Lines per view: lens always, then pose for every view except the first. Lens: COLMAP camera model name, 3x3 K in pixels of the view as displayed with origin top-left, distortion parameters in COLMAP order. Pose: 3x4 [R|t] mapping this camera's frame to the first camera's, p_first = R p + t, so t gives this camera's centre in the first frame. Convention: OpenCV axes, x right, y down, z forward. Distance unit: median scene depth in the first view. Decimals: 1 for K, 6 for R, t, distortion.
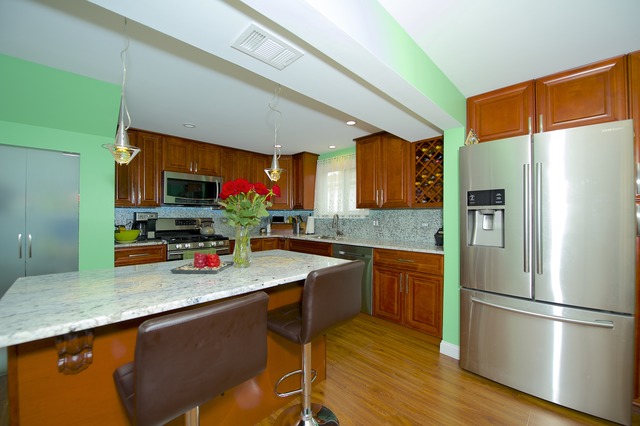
lens RADIAL K [[257.0, 0, 320.0], [0, 257.0, 213.0], [0, 0, 1]] dist [-0.000261, -0.000078]
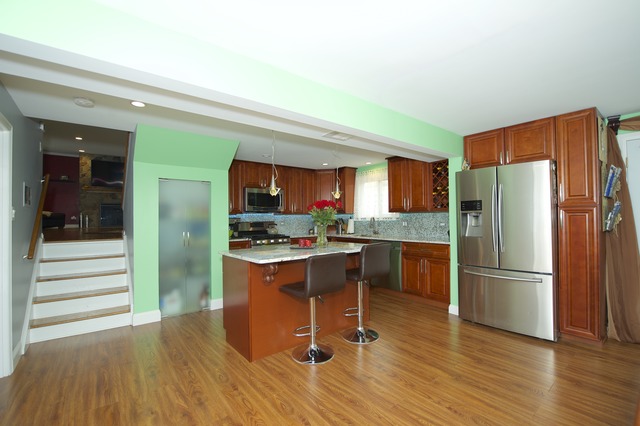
lens RADIAL K [[292.4, 0, 320.0], [0, 292.4, 213.0], [0, 0, 1]] dist [-0.000559, 0.000018]
pose [[0.994427, -0.015595, -0.104269, -0.049884], [0.014677, 0.999847, -0.009559, -0.006127], [0.104402, 0.007975, 0.994503, -0.511006]]
